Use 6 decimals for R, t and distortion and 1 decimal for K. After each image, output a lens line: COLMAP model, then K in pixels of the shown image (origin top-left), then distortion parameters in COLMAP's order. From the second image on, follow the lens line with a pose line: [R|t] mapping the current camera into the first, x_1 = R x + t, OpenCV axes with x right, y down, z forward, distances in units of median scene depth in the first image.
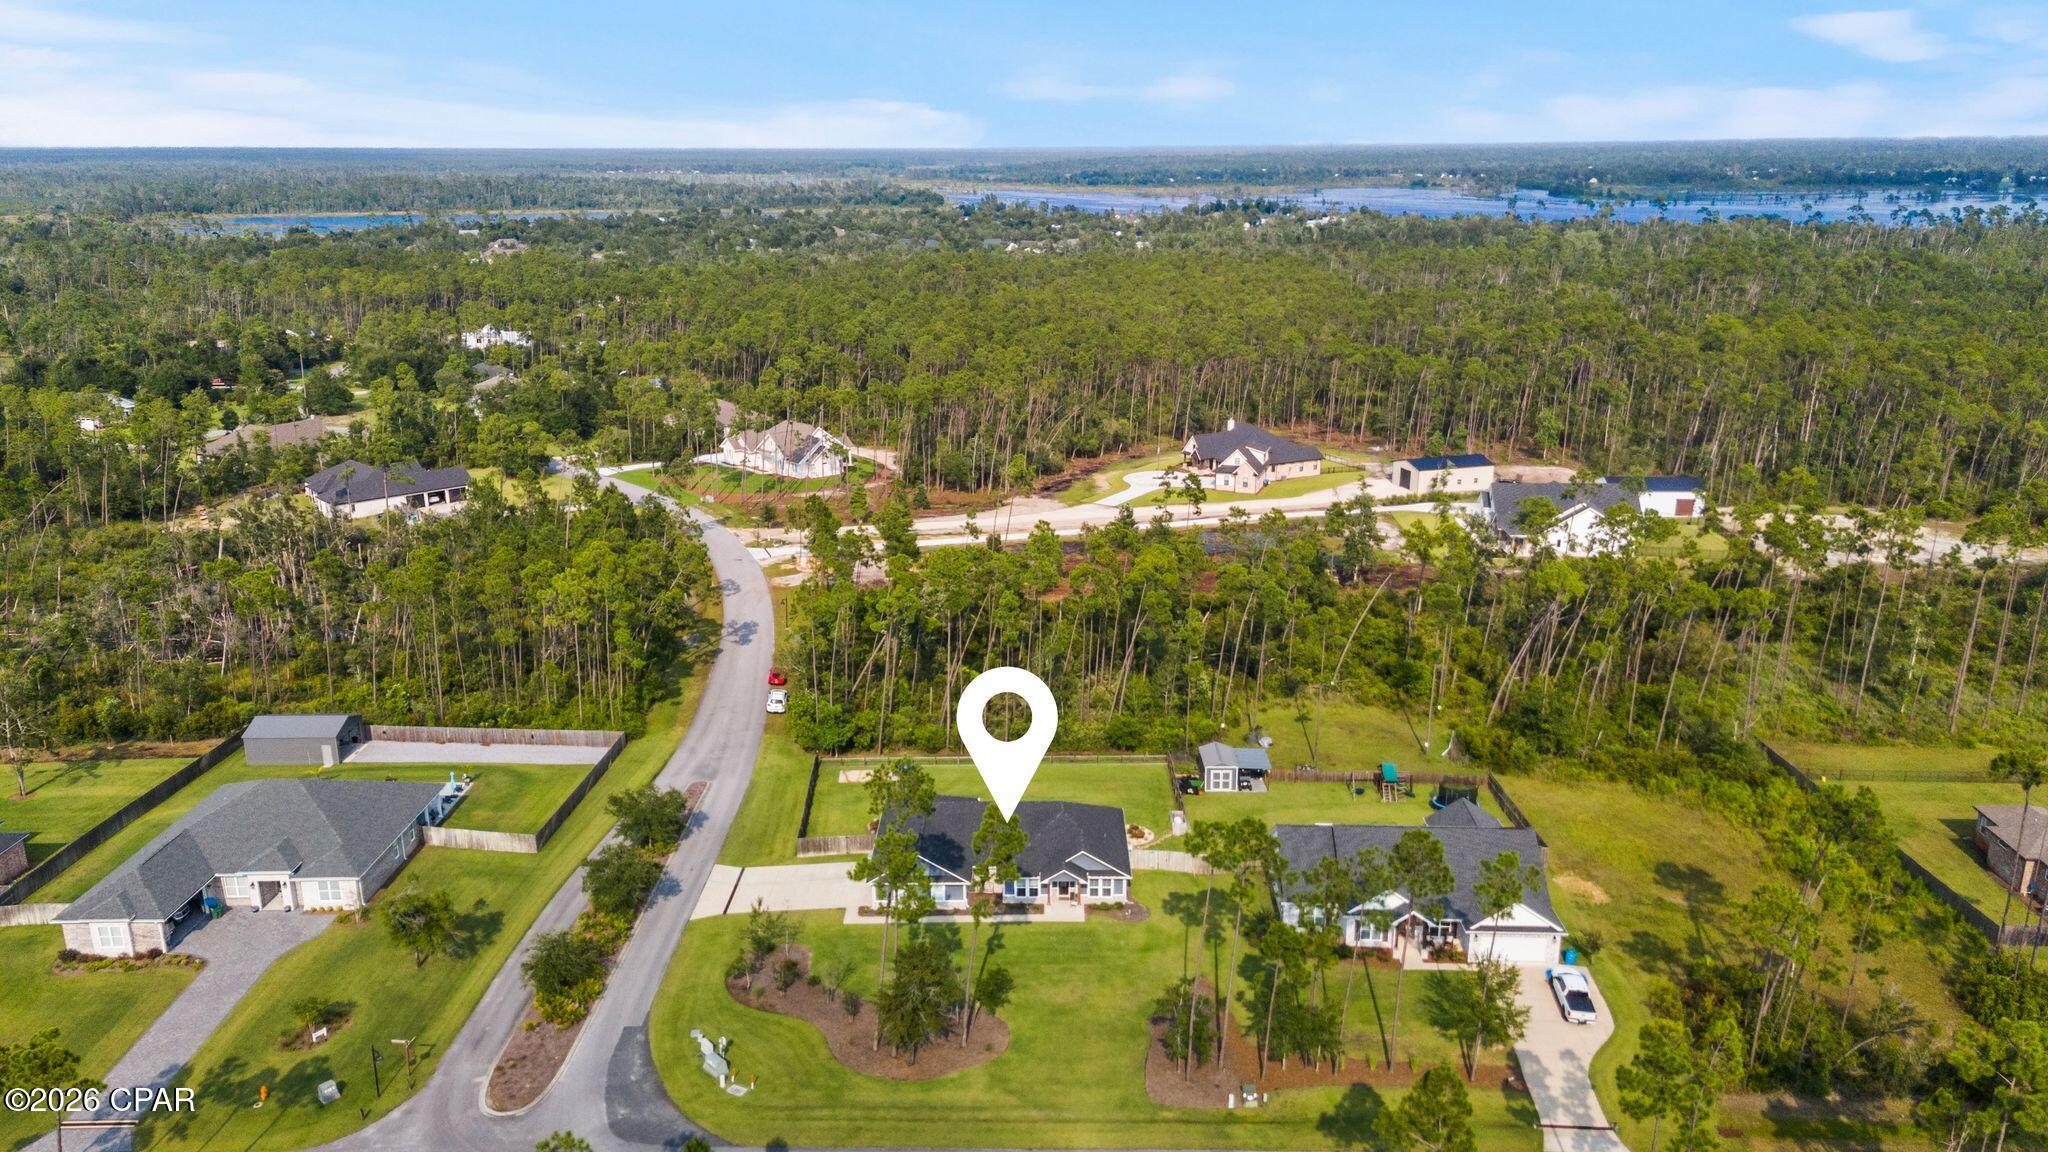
lens RADIAL K [[1494.9, 0, 1040.7], [0, 1494.9, 572.9], [0, 0, 1]] dist [0.084480, -0.091579]
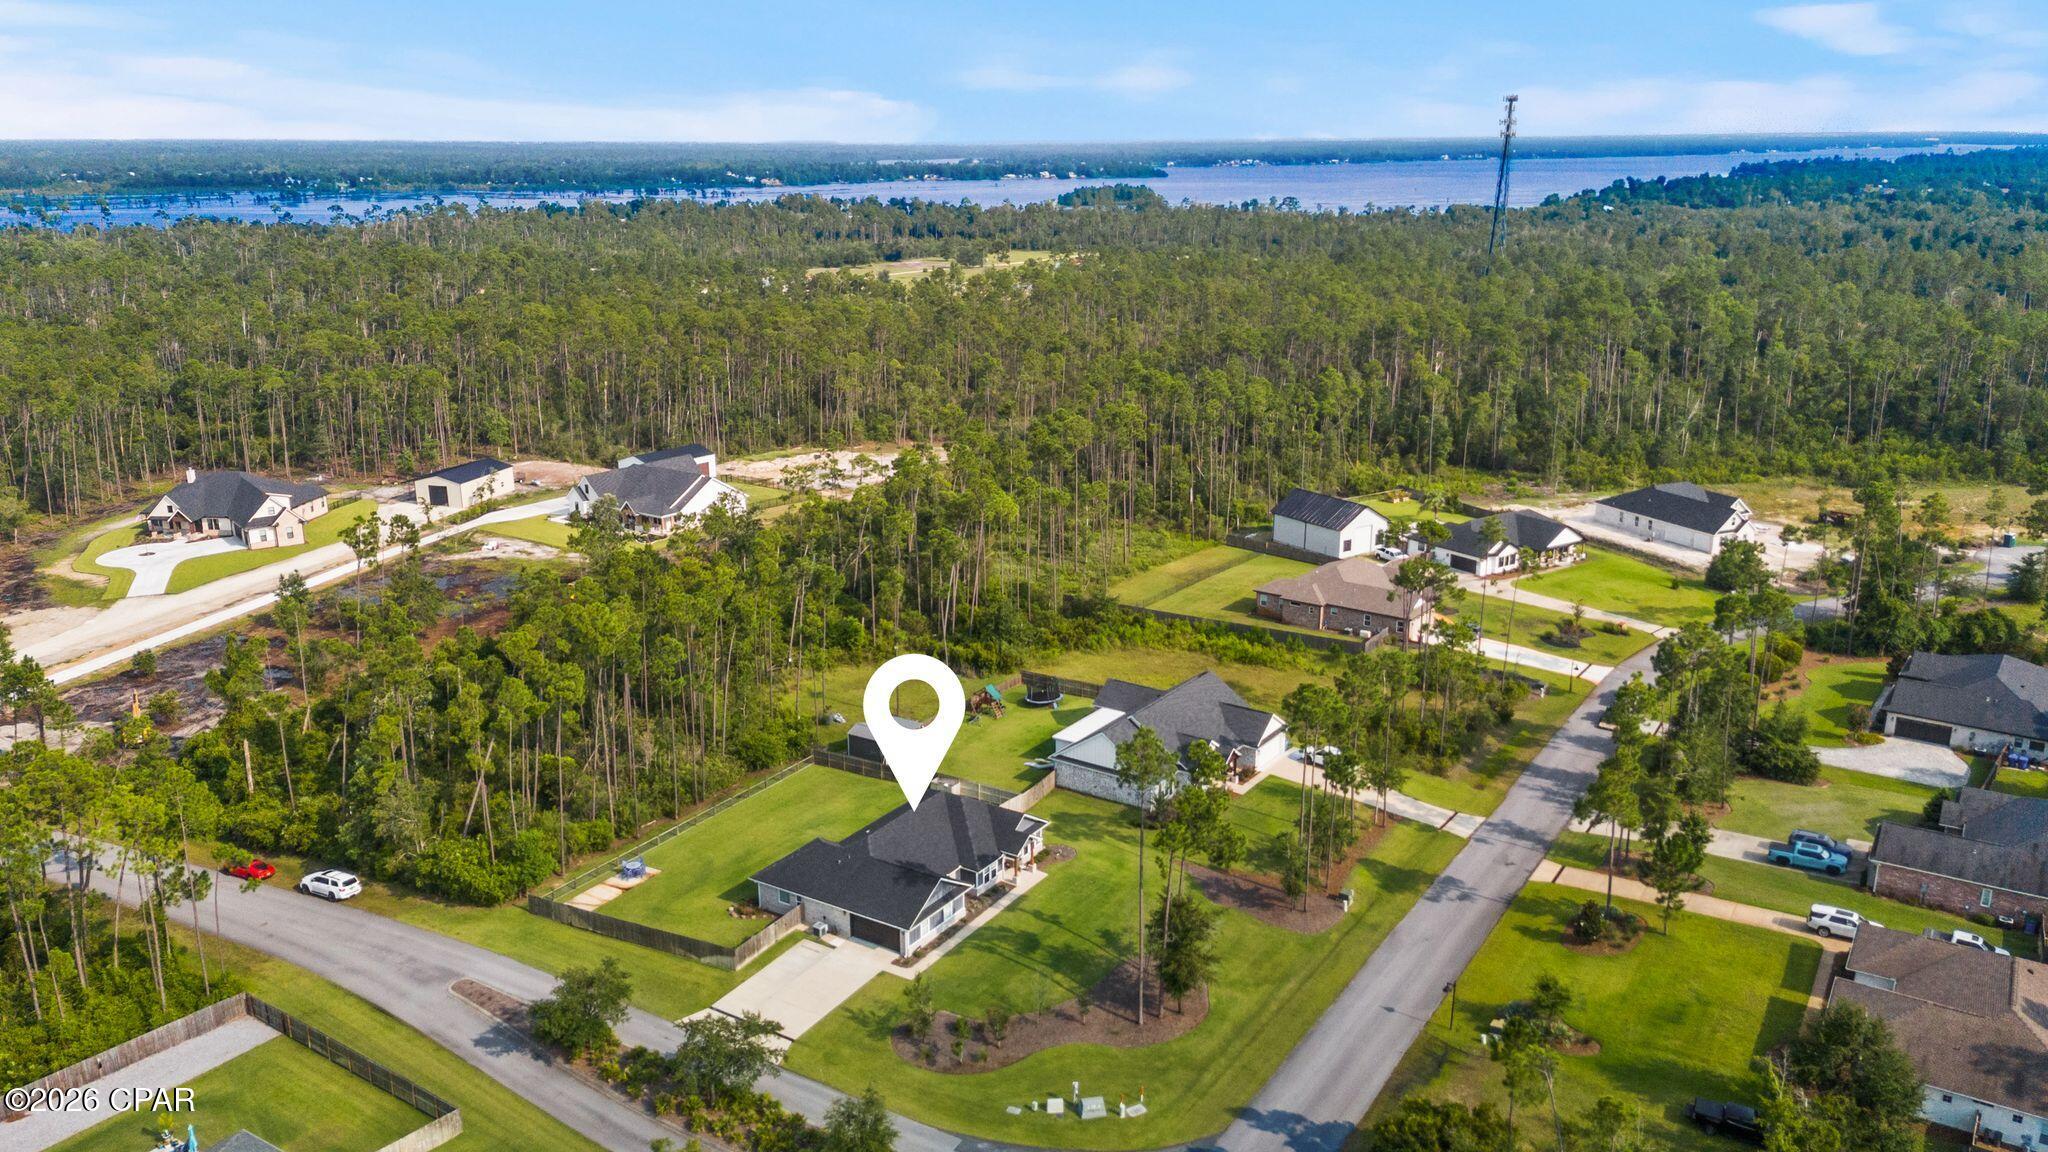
lens RADIAL K [[1494.9, 0, 1040.4], [0, 1494.9, 567.6], [0, 0, 1]] dist [0.084480, -0.091579]
pose [[0.534193, -0.226298, 0.814510, -0.779461], [0.230205, 0.966033, 0.117417, -0.101344], [-0.813415, 0.124781, 0.568143, 0.375230]]
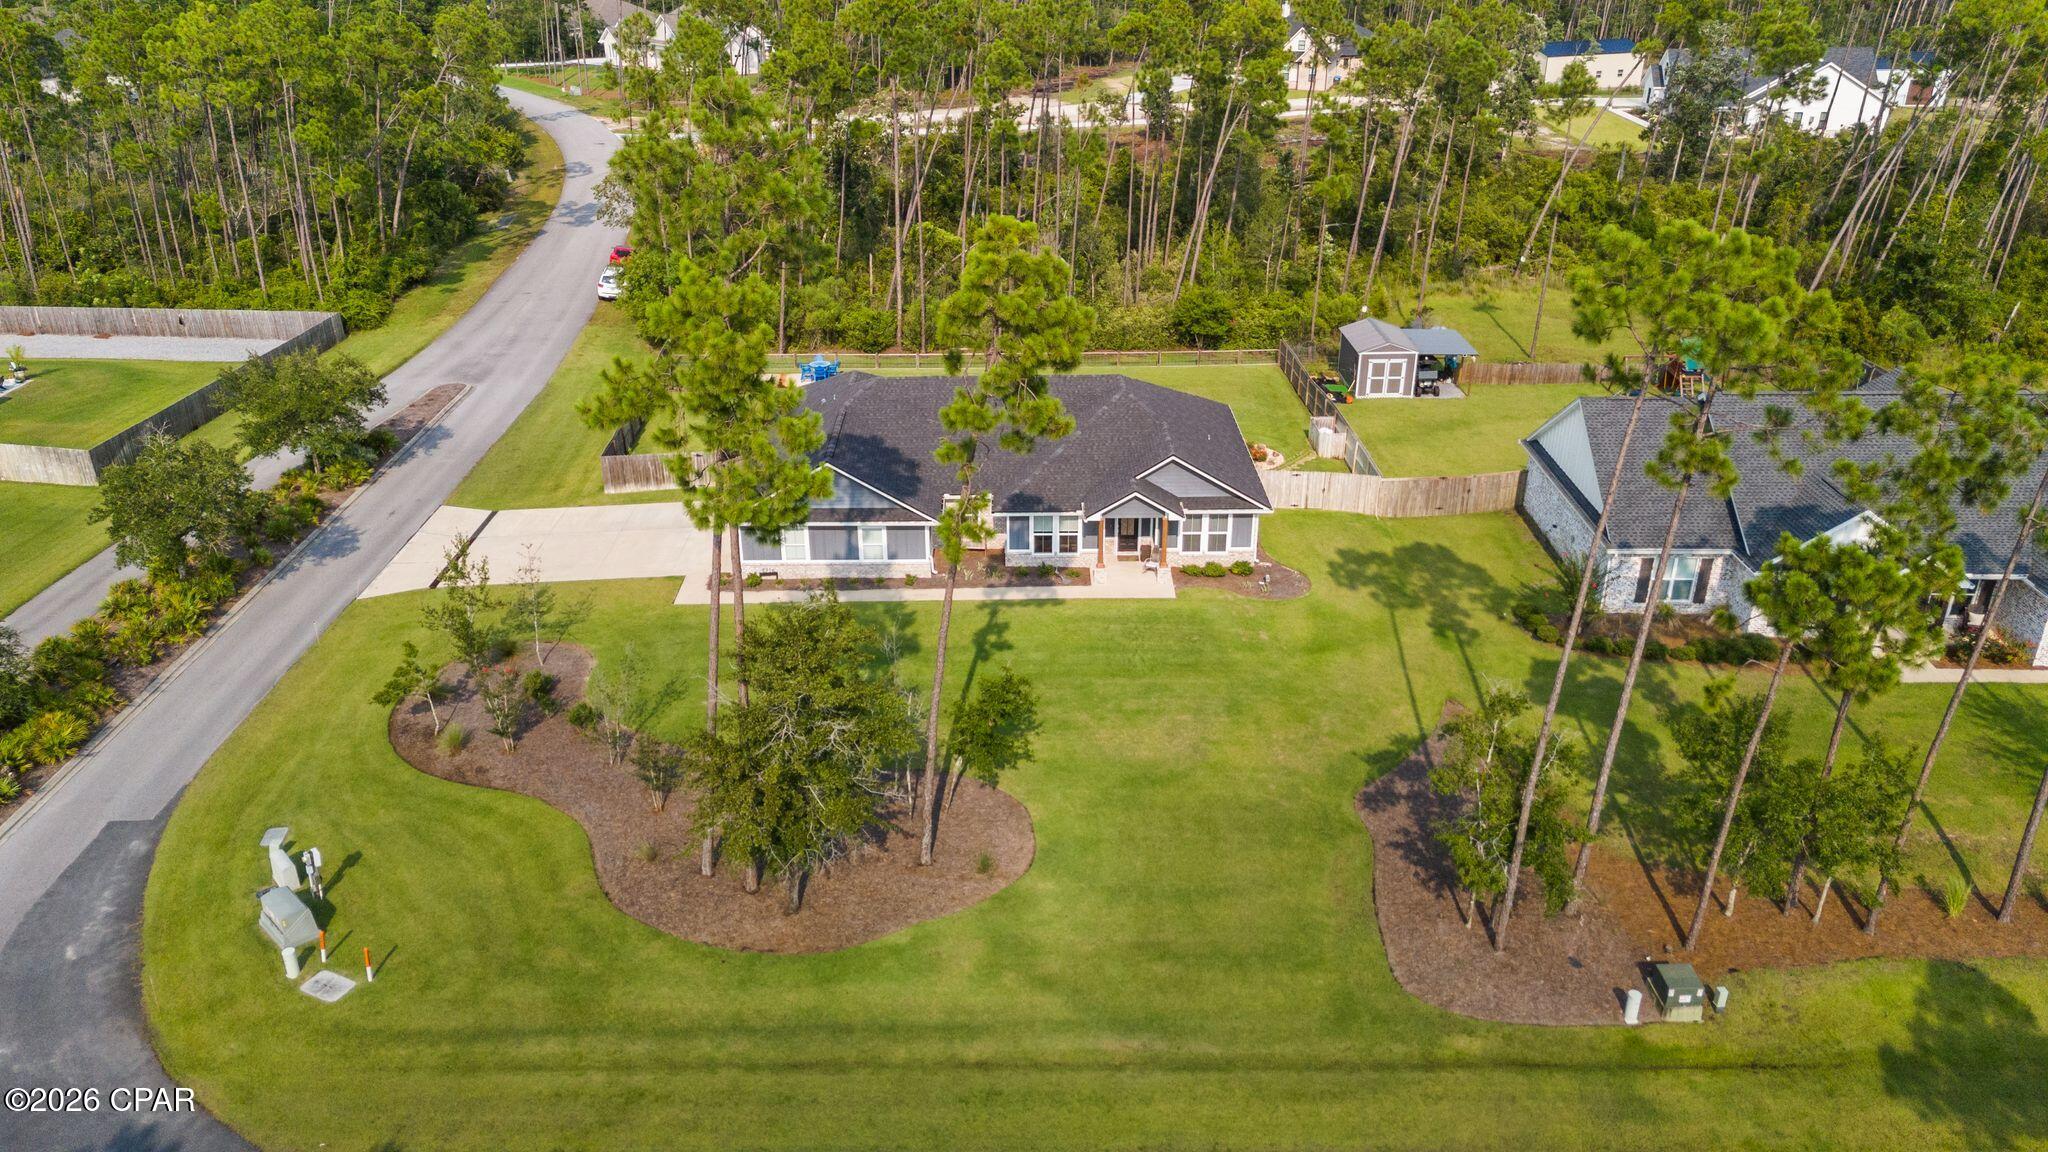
lens RADIAL K [[1494.9, 0, 1031.1], [0, 1494.9, 593.0], [0, 0, 1]] dist [0.084480, -0.091579]
pose [[0.999927, -0.005828, 0.010541, -0.022206], [0.003994, 0.986065, 0.166311, 0.149484], [-0.011363, -0.166257, 0.986017, 0.524177]]
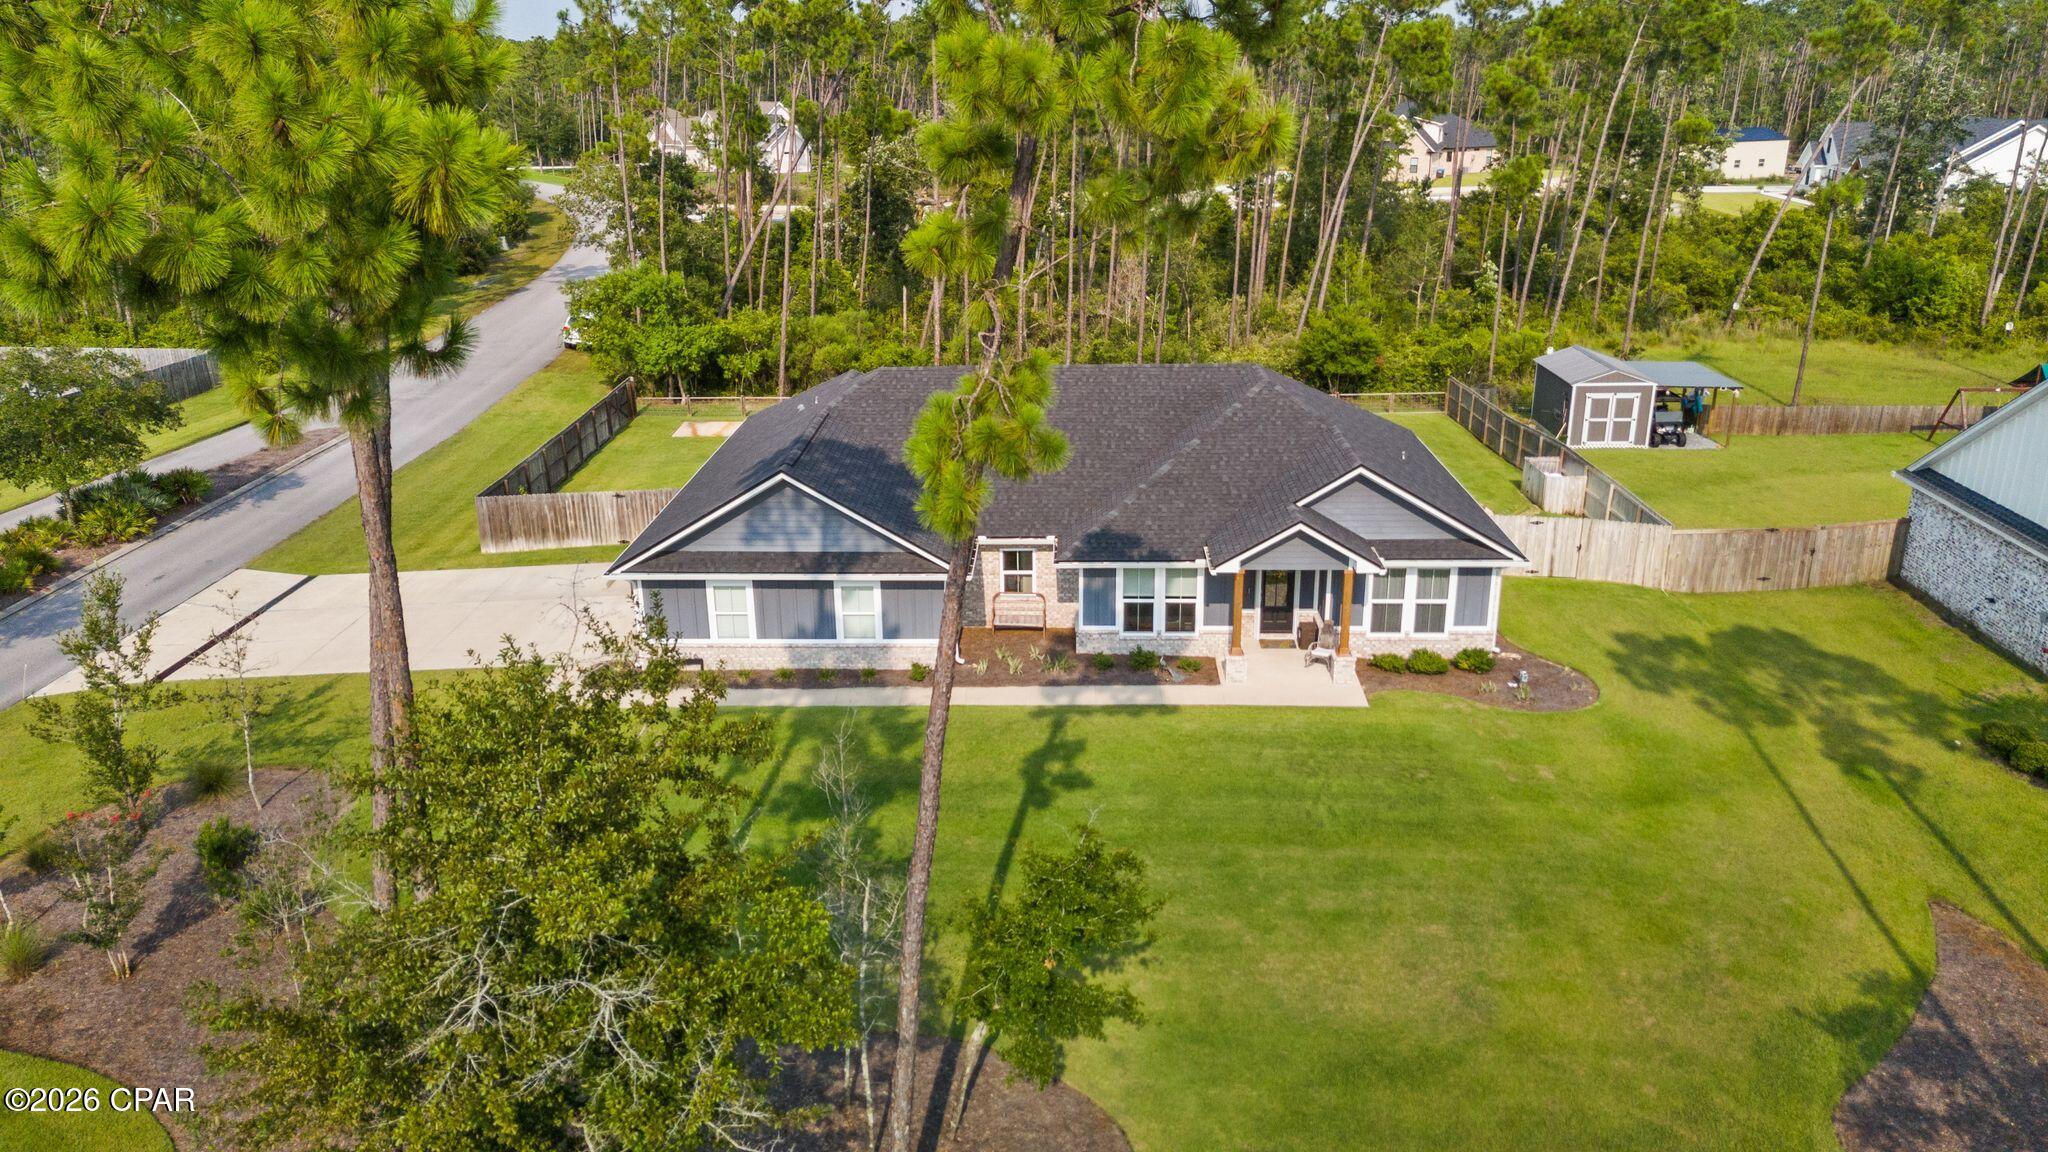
lens RADIAL K [[1494.9, 0, 1027.5], [0, 1494.9, 587.7], [0, 0, 1]] dist [0.084480, -0.091579]
pose [[0.999423, 0.002088, -0.033892, -0.025174], [0.000044, 0.998027, 0.062784, 0.190762], [0.033956, -0.062749, 0.997452, 0.713053]]
